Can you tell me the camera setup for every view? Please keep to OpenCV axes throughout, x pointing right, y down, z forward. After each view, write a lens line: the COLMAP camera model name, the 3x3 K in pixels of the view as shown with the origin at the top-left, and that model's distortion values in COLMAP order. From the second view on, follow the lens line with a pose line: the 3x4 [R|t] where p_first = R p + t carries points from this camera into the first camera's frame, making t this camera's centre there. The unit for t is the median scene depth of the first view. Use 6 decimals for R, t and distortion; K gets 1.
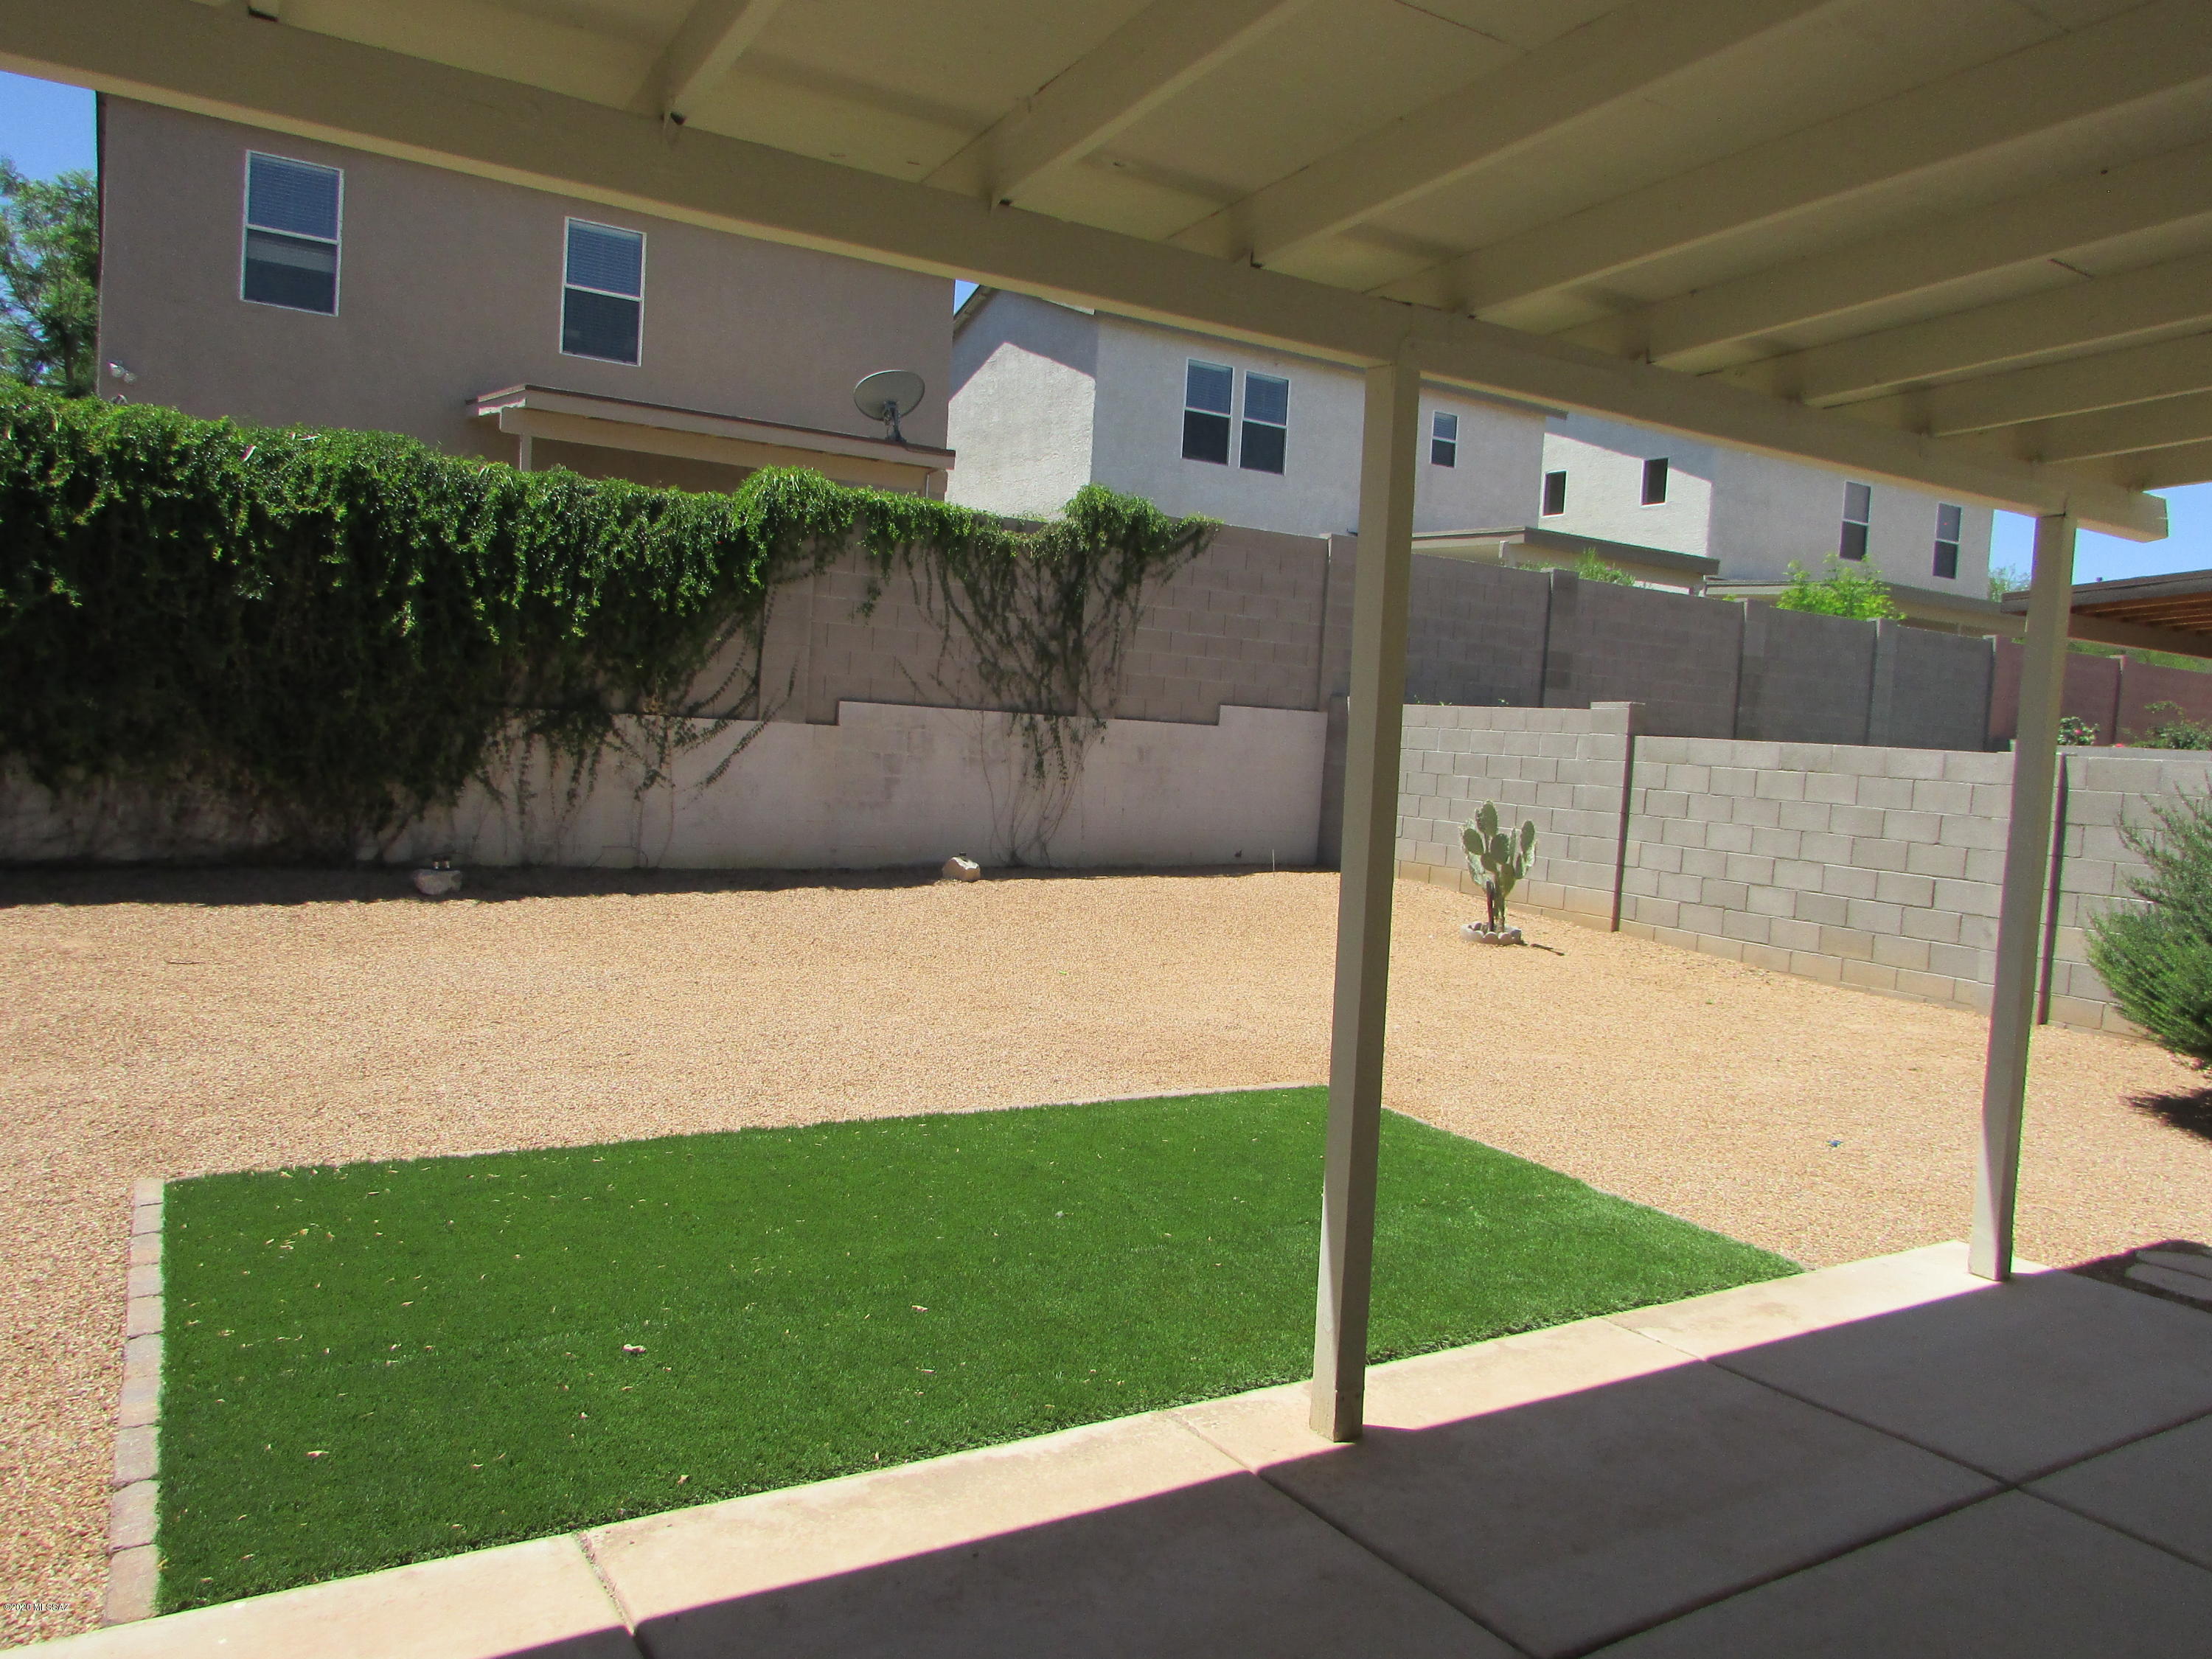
lens RADIAL K [[1574.8, 0, 1111.1], [0, 1574.8, 831.0], [0, 0, 1]] dist [-0.034221, 0.016316]
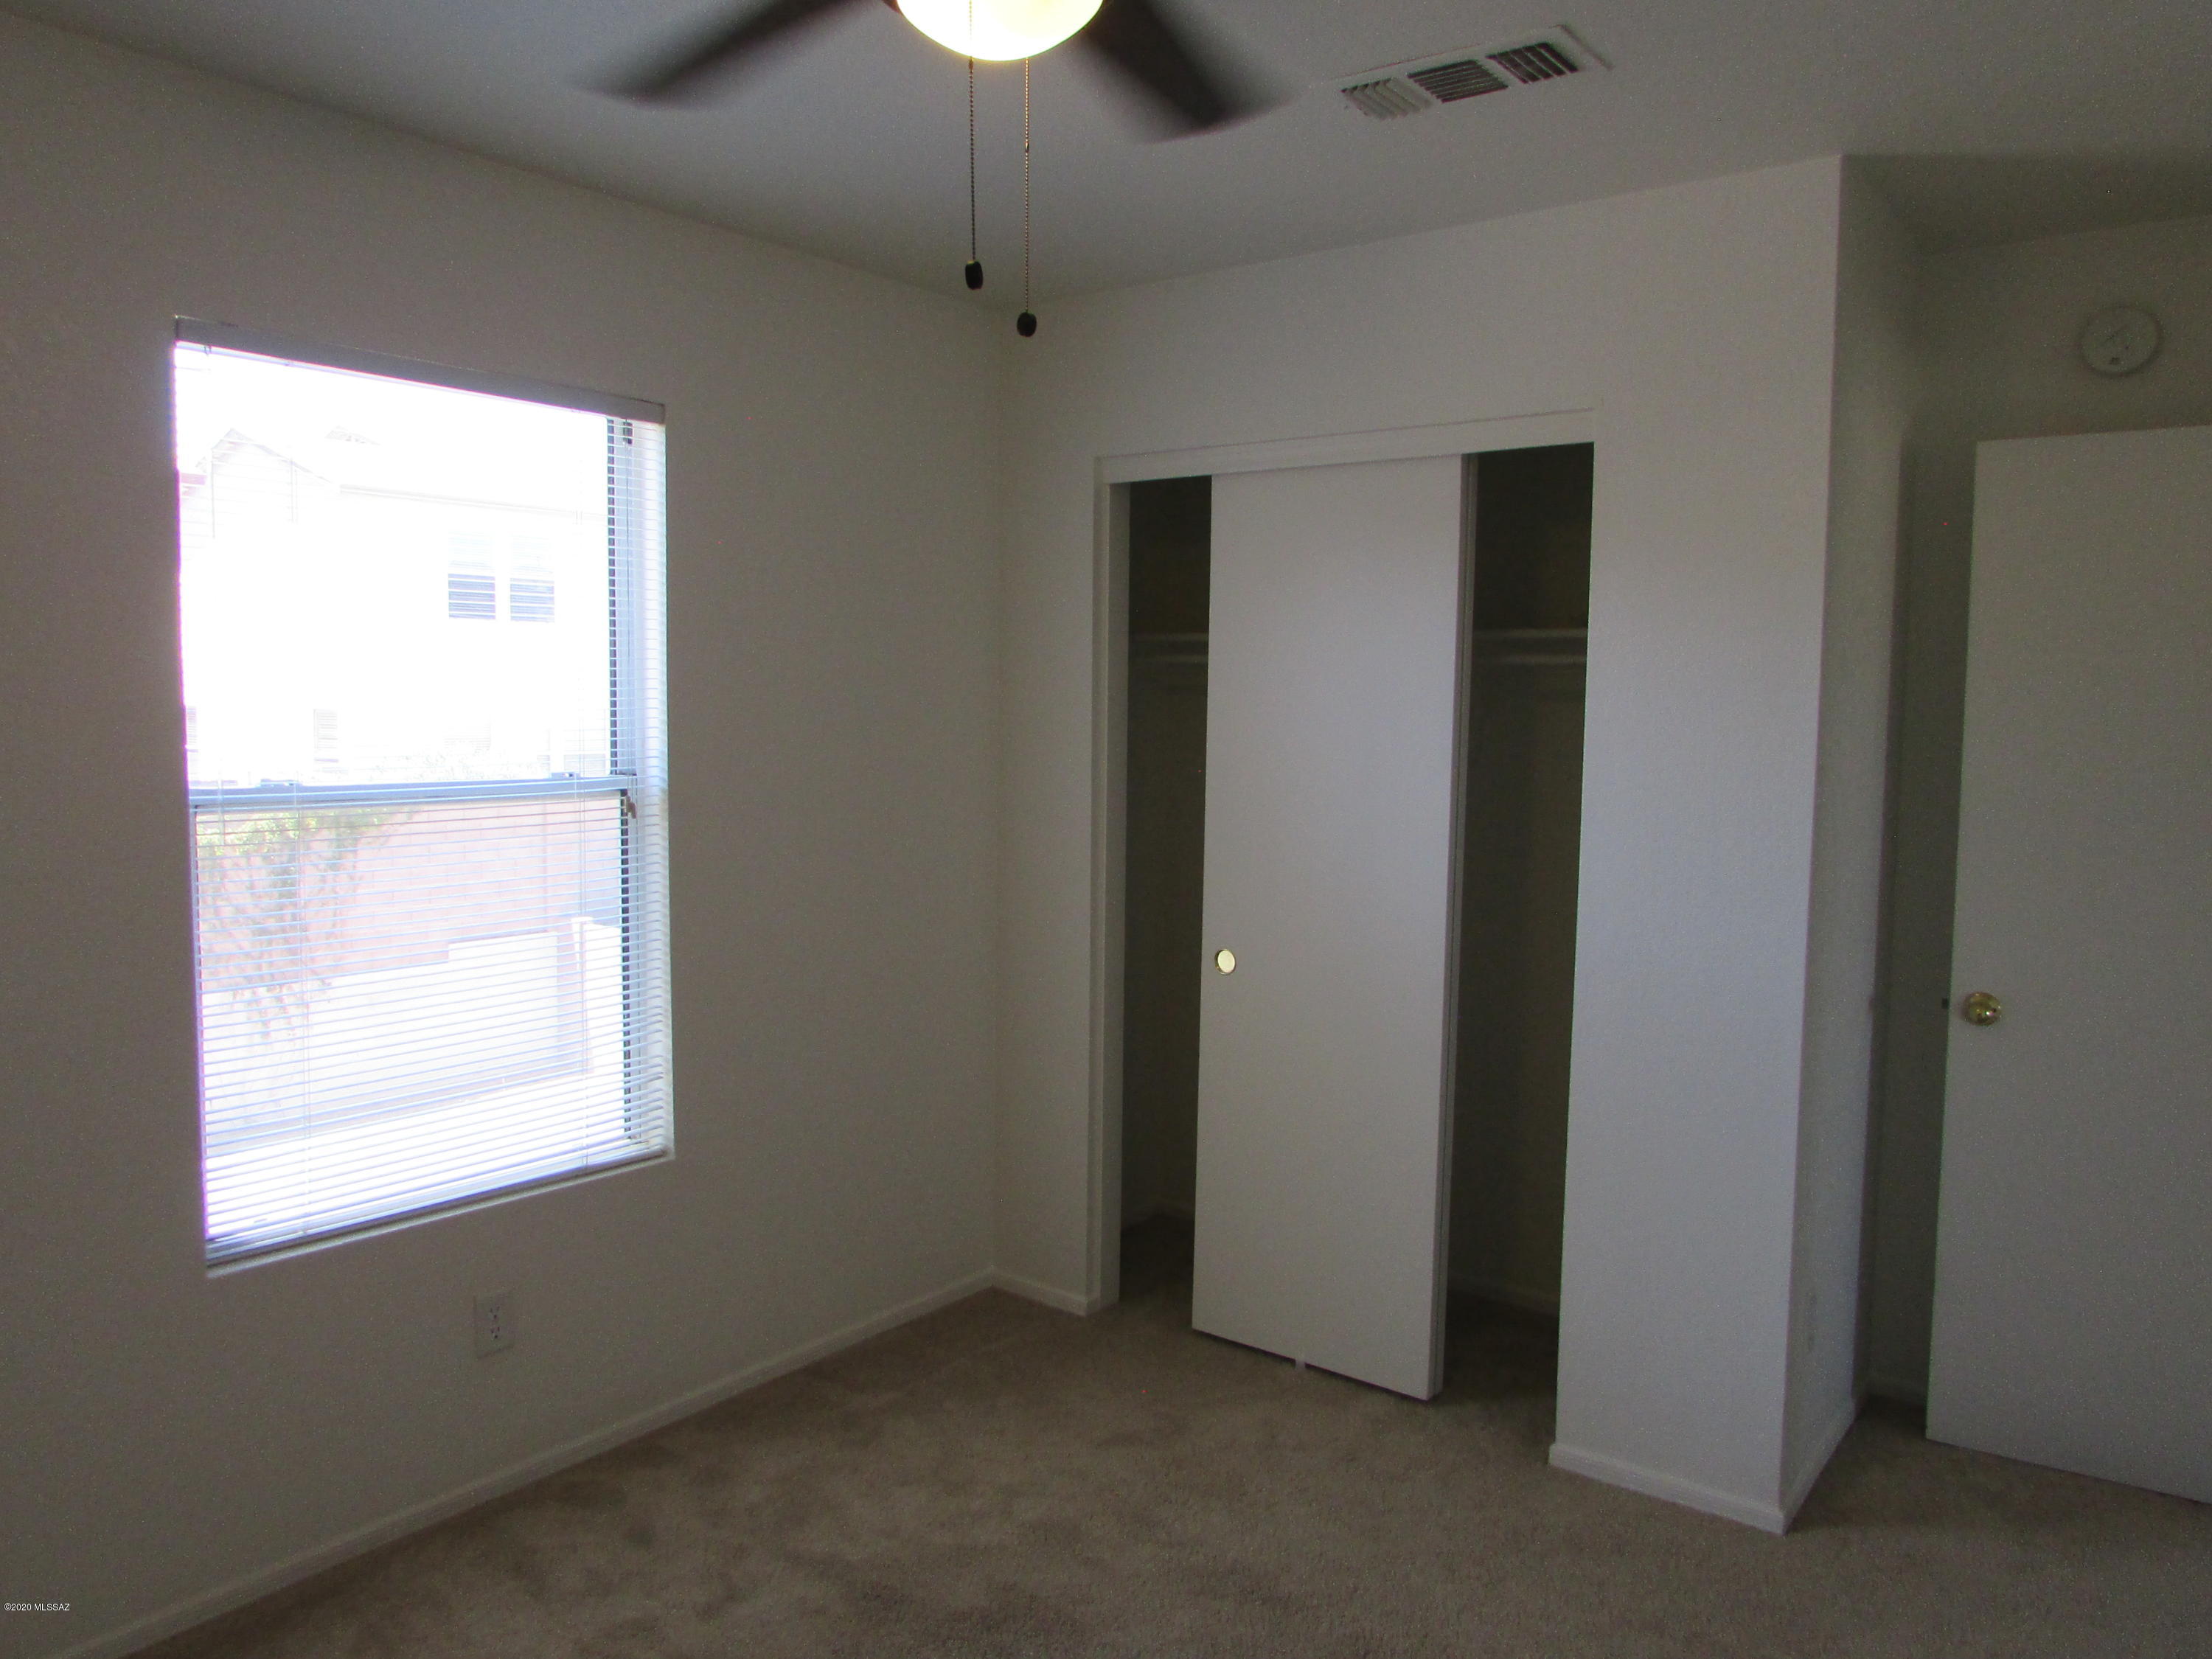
lens RADIAL K [[1574.8, 0, 1110.2], [0, 1574.8, 817.2], [0, 0, 1]] dist [-0.034221, 0.016316]
pose [[0.931738, -0.073126, 0.355693, 0.155361], [0.064307, 0.997260, 0.036572, -0.237221], [-0.357393, -0.011202, 0.933887, -0.274699]]
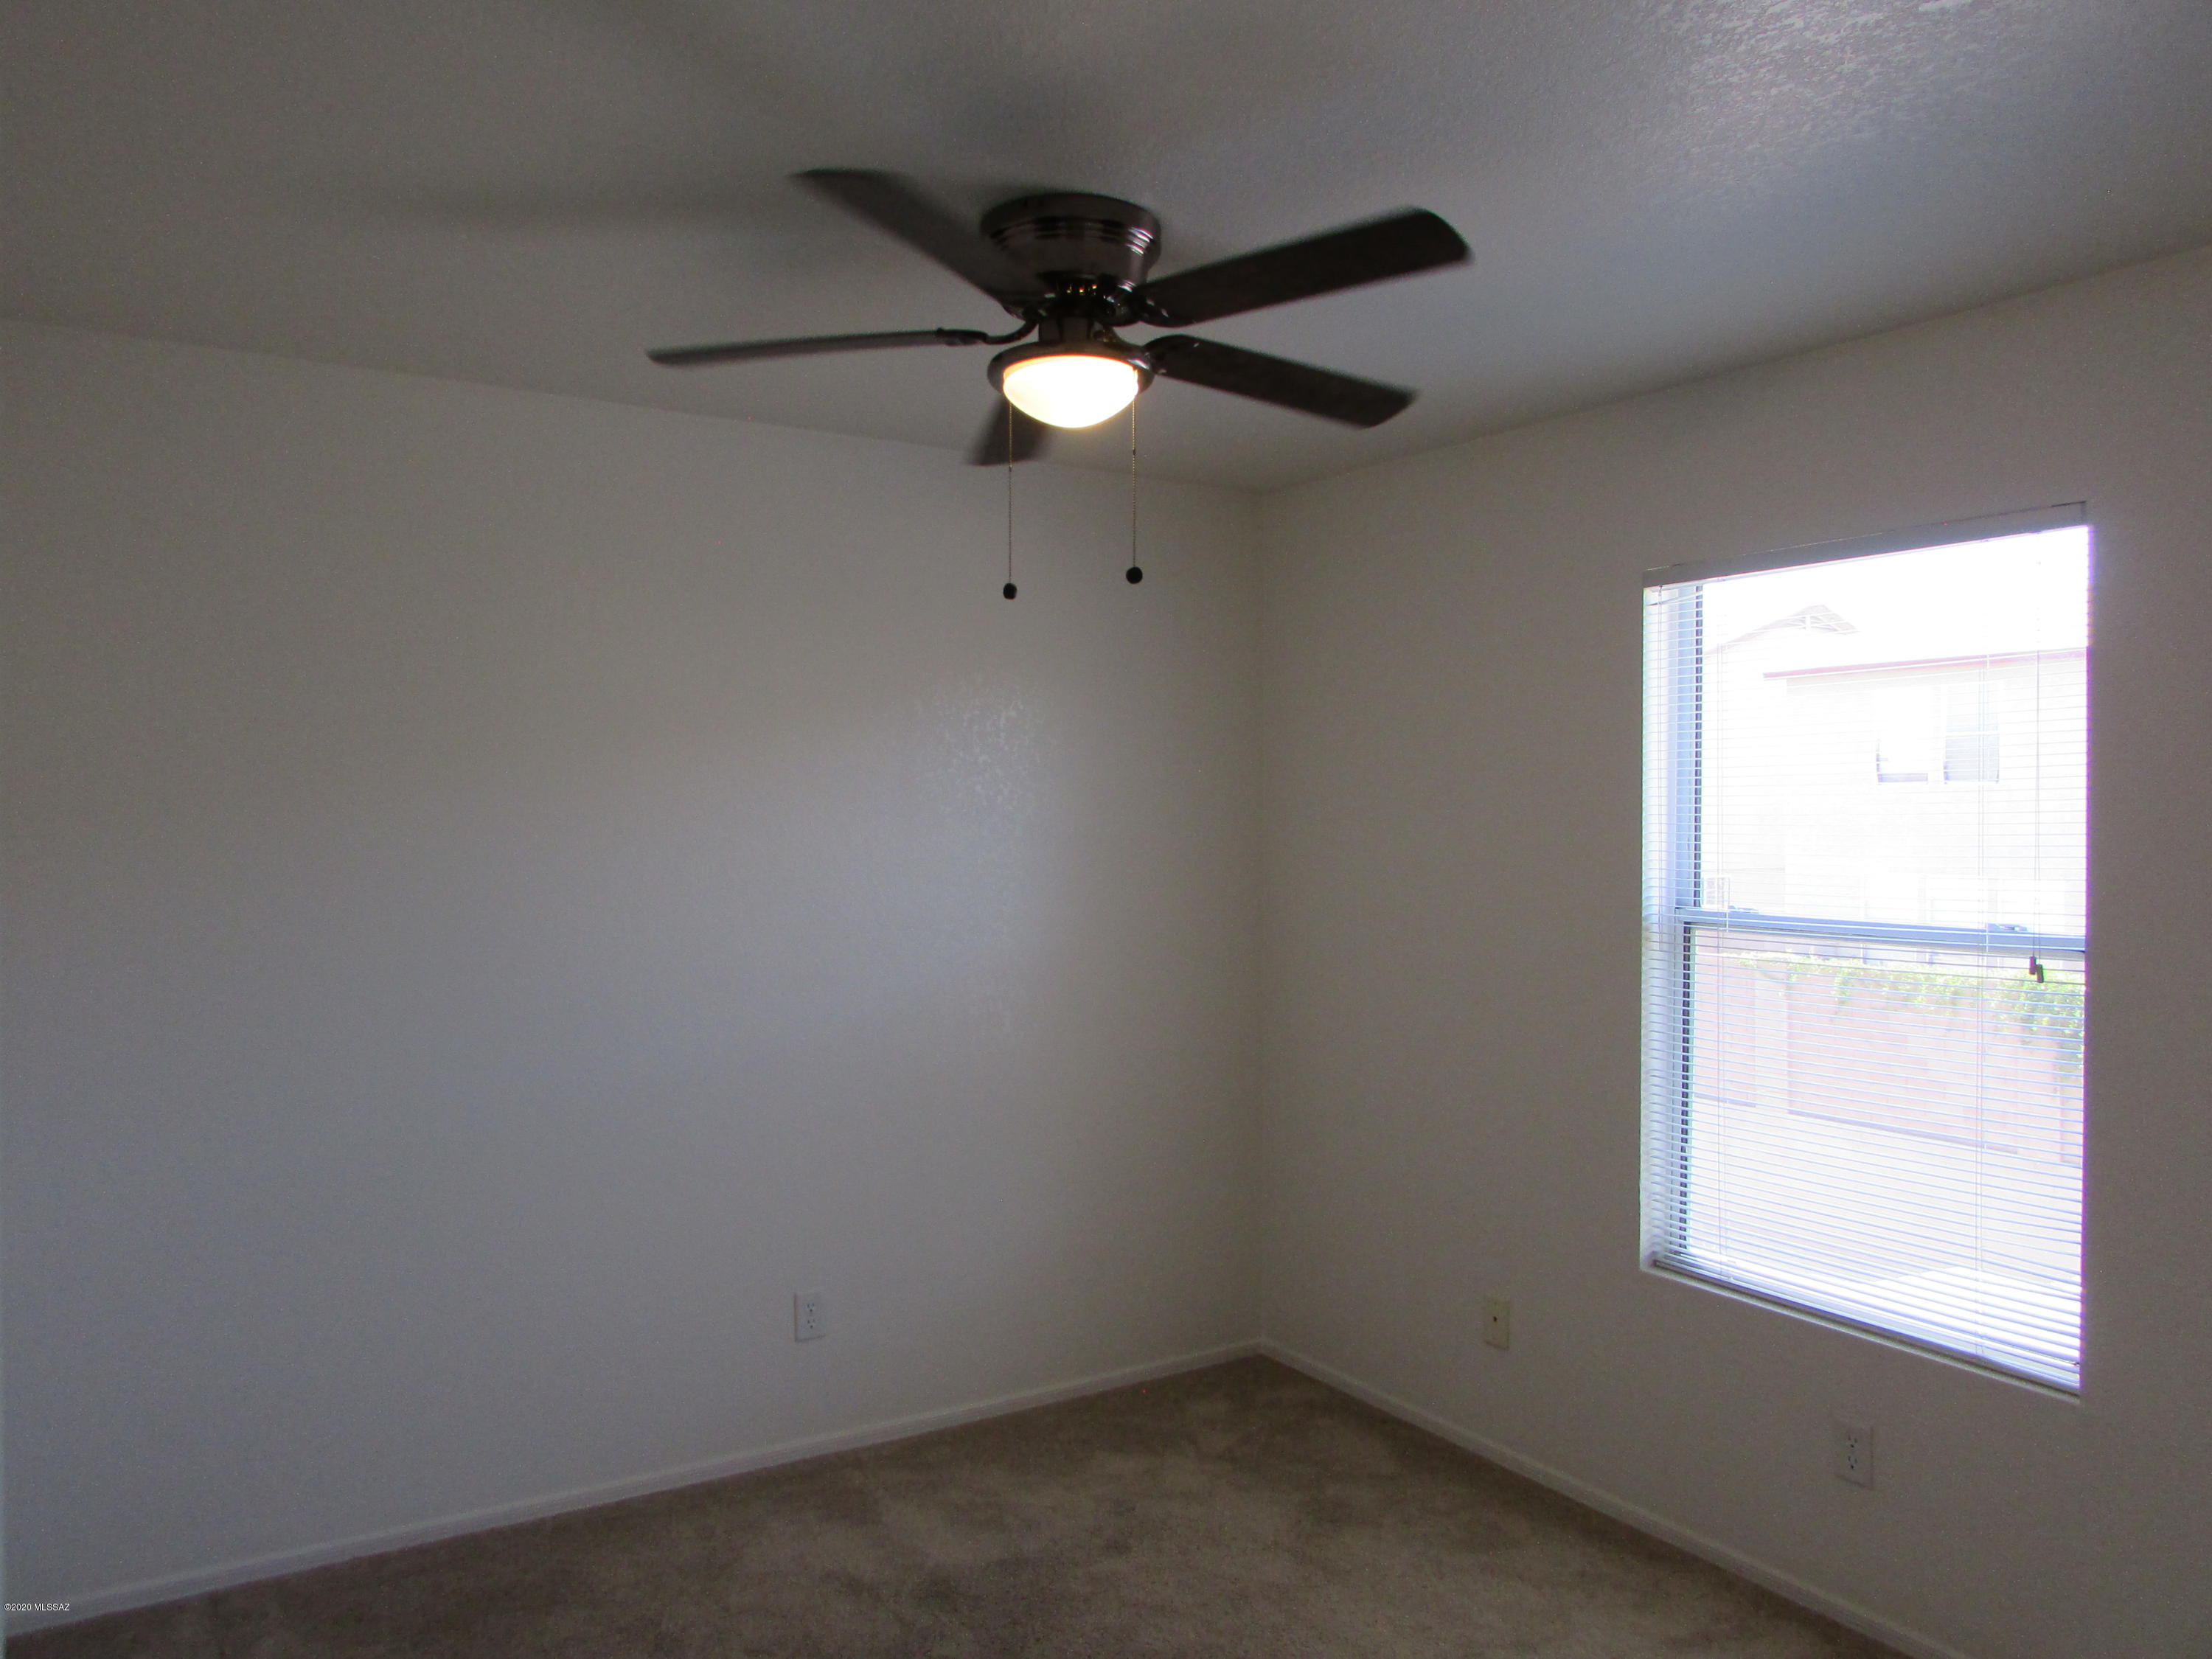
lens RADIAL K [[1574.8, 0, 1085.1], [0, 1574.8, 817.5], [0, 0, 1]] dist [-0.034221, 0.016316]
pose [[-0.002618, -0.054463, -0.998512, 1.650101], [-0.058536, 0.996812, -0.054216, -0.230428], [0.998282, 0.058307, -0.005798, 0.542978]]
